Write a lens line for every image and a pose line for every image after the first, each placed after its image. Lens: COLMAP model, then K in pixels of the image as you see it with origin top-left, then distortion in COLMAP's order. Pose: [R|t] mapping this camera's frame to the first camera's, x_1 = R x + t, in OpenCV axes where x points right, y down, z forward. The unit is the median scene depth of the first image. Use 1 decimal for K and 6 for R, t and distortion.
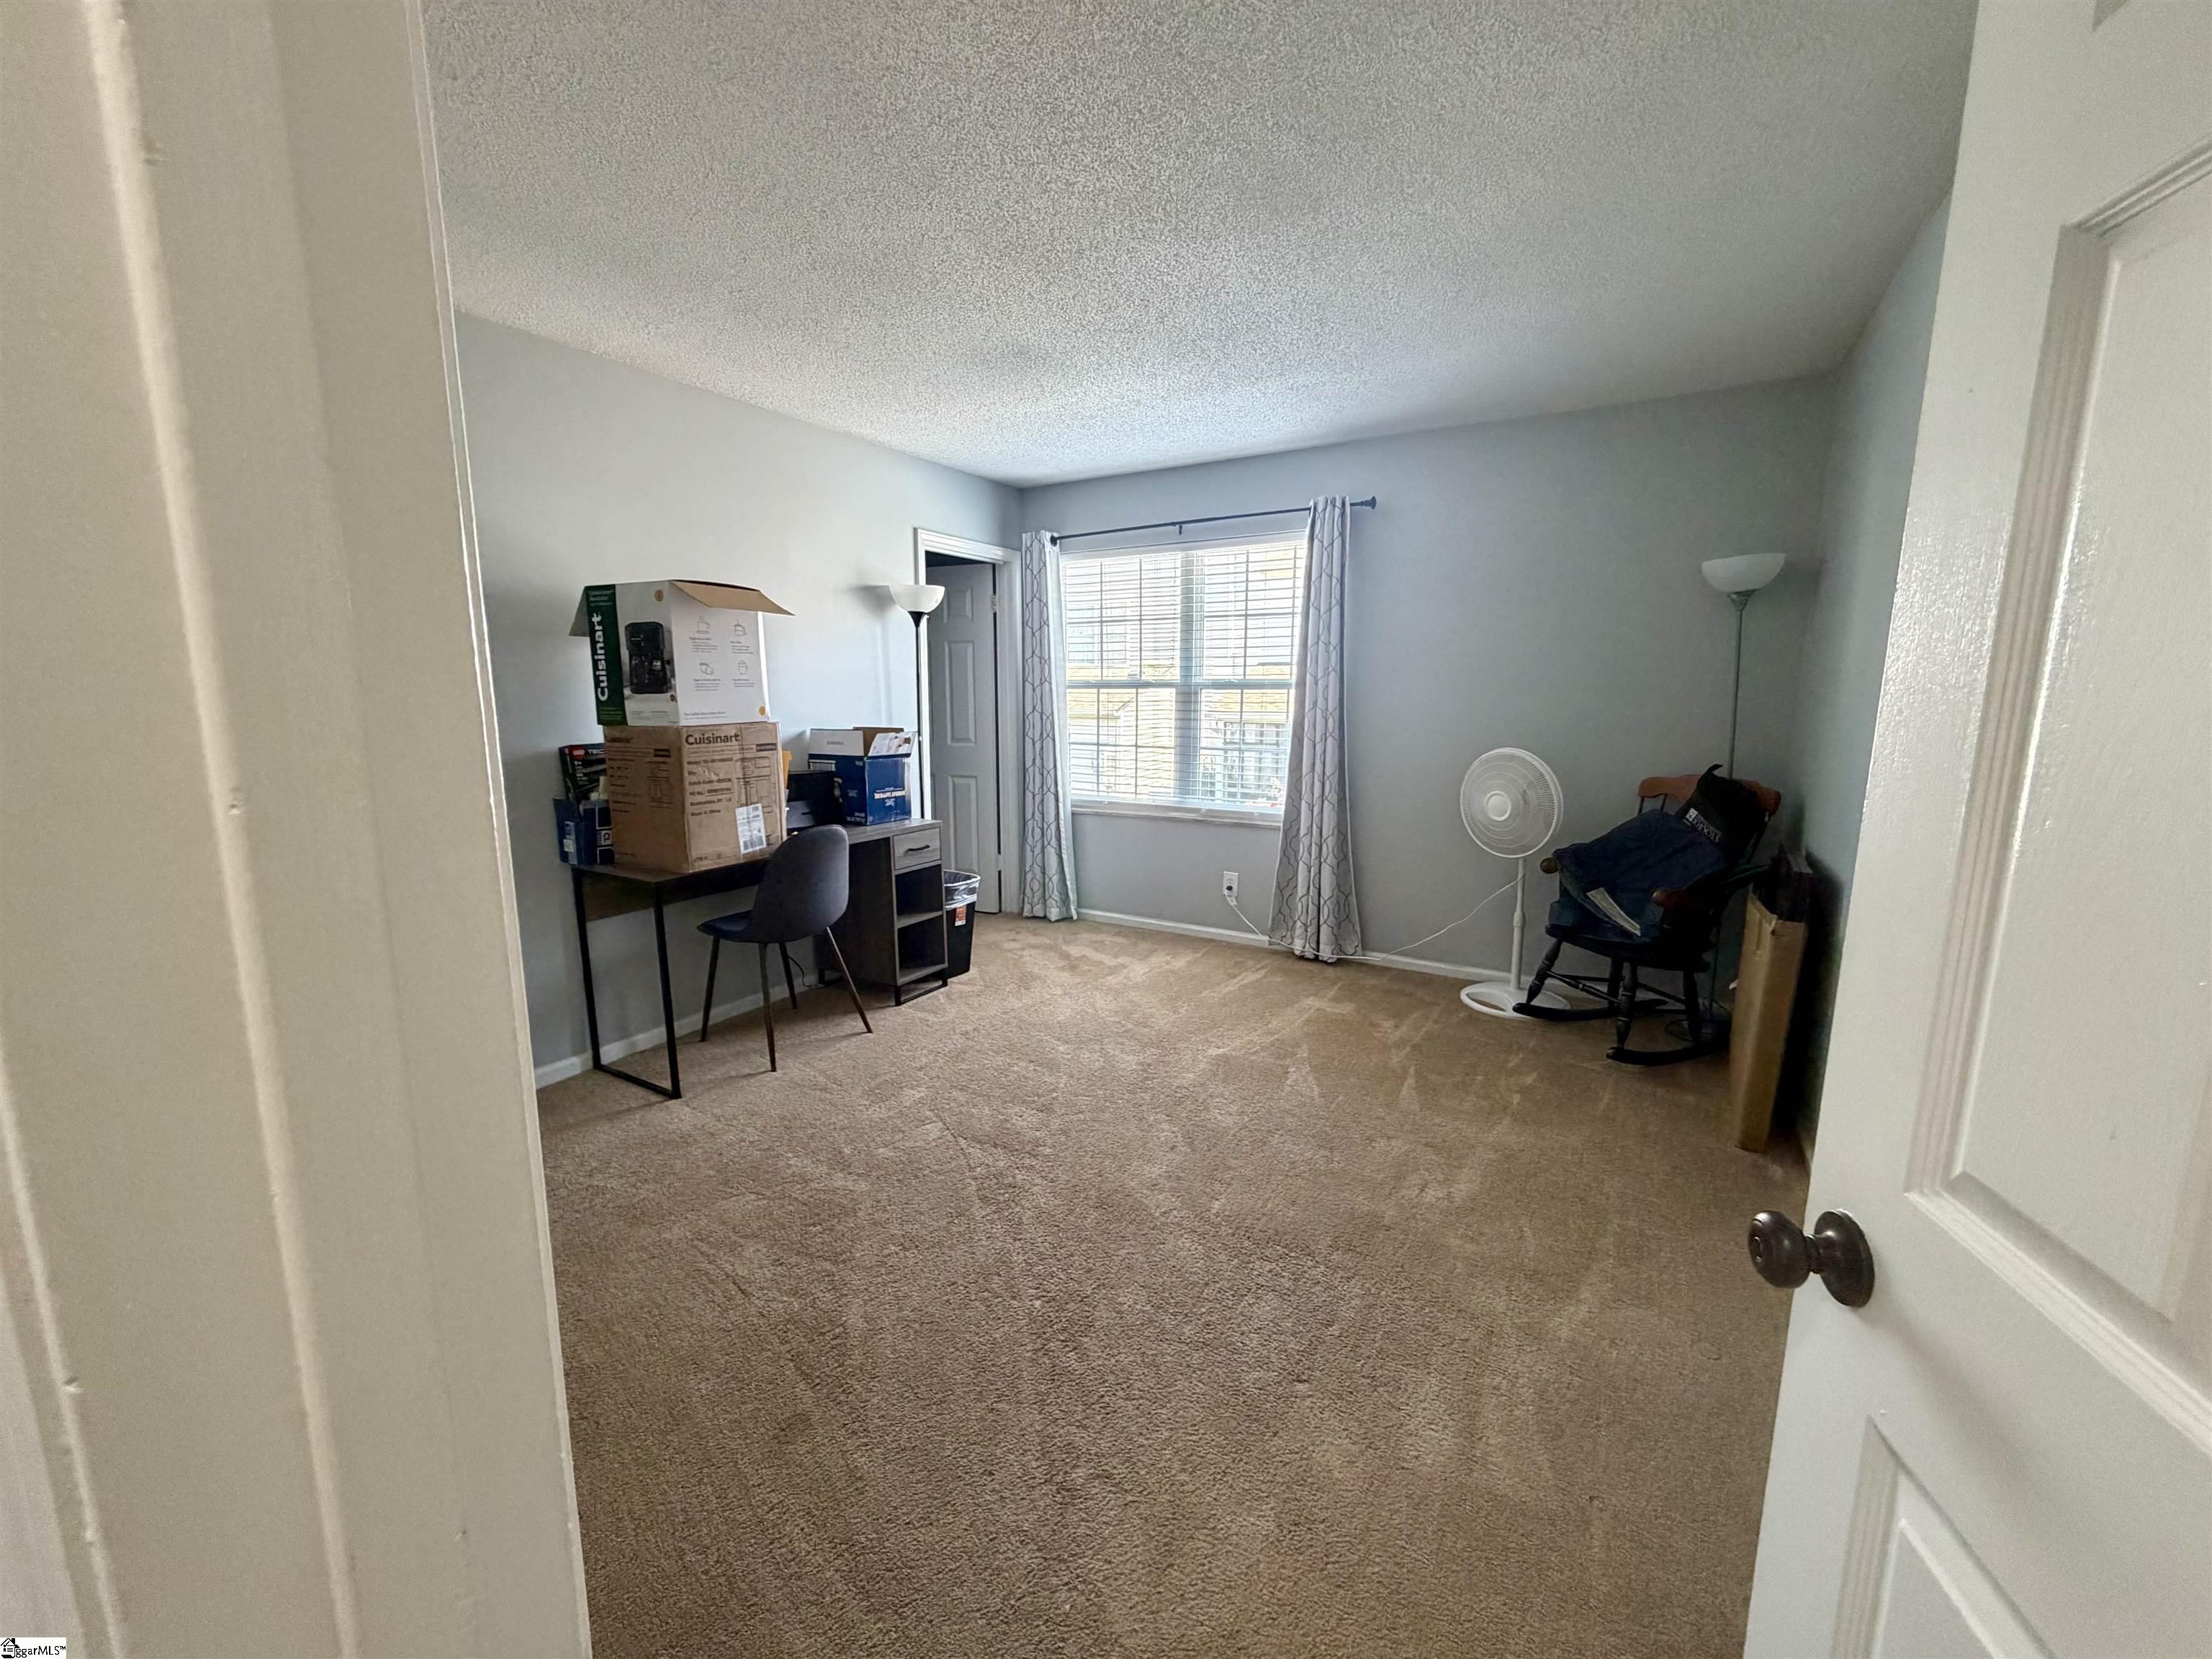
lens RADIAL K [[885.2, 0, 1095.5], [0, 885.2, 826.0], [0, 0, 1]] dist [0.001601, -0.000114]
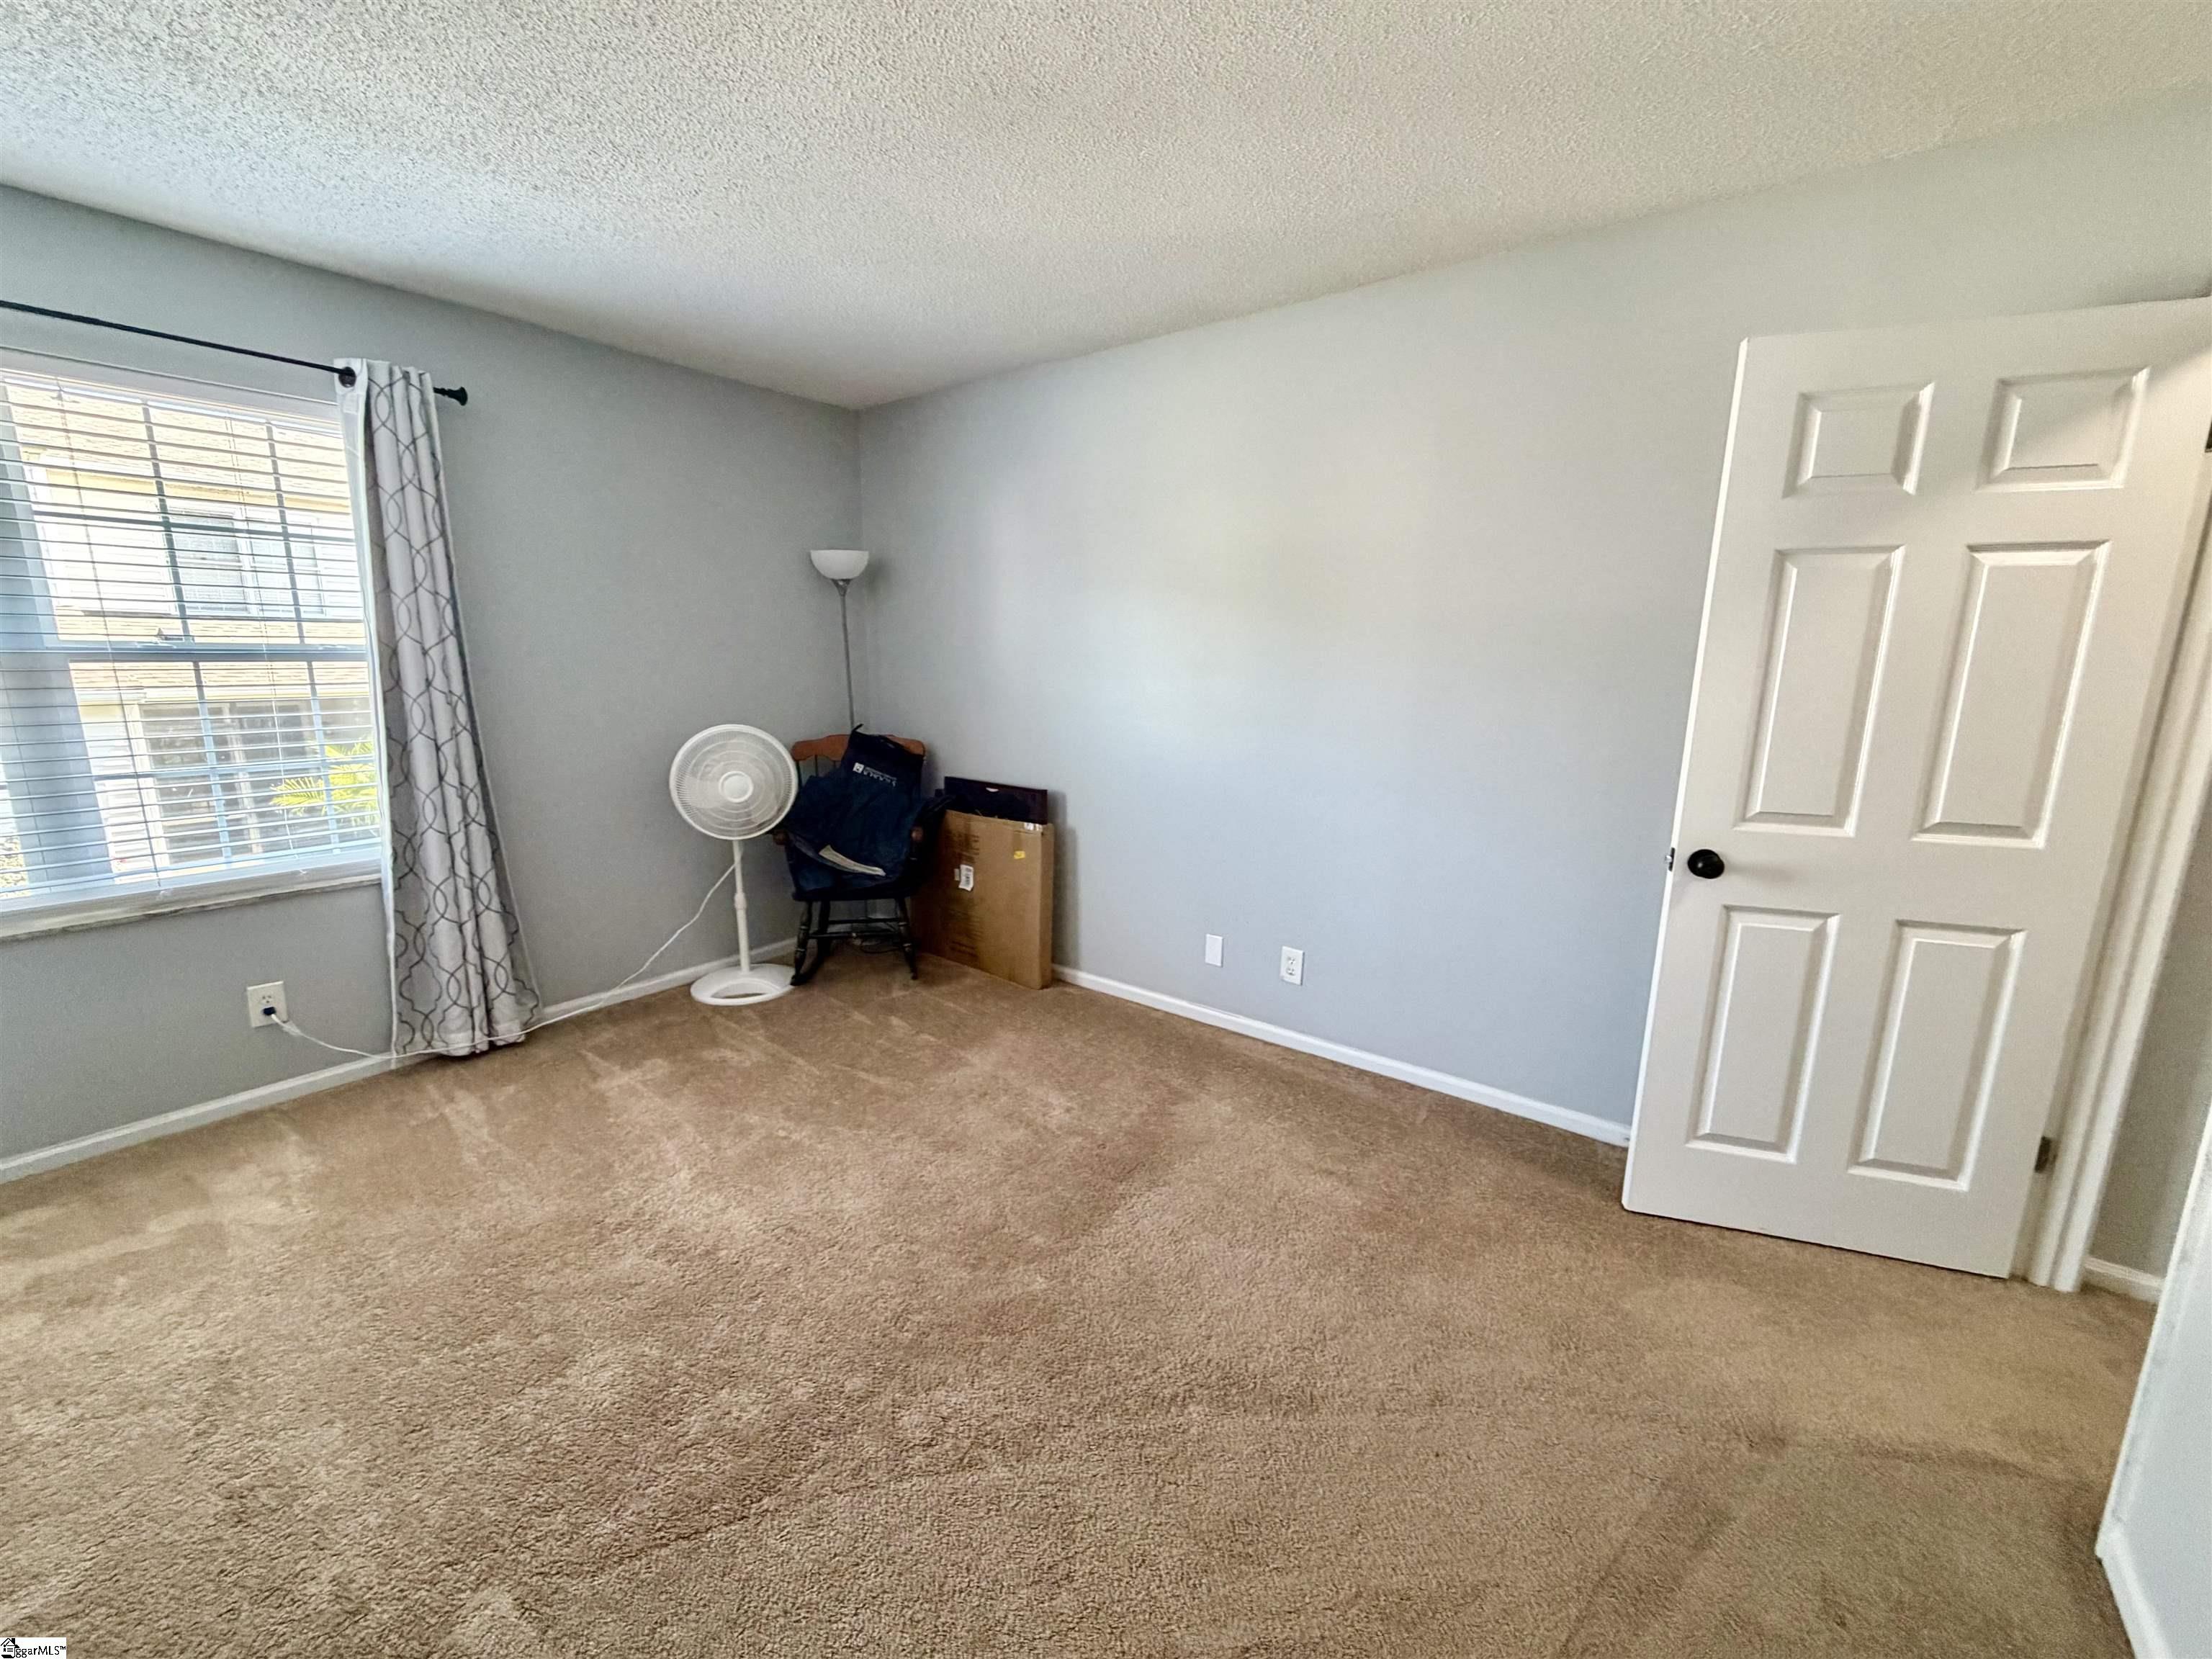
lens RADIAL K [[885.2, 0, 1116.4], [0, 885.2, 825.8], [0, 0, 1]] dist [0.001601, -0.000114]
pose [[0.096628, -0.189707, 0.977074, -0.372736], [0.144412, 0.973952, 0.174819, -0.075910], [-0.984788, 0.124209, 0.121507, 0.420957]]
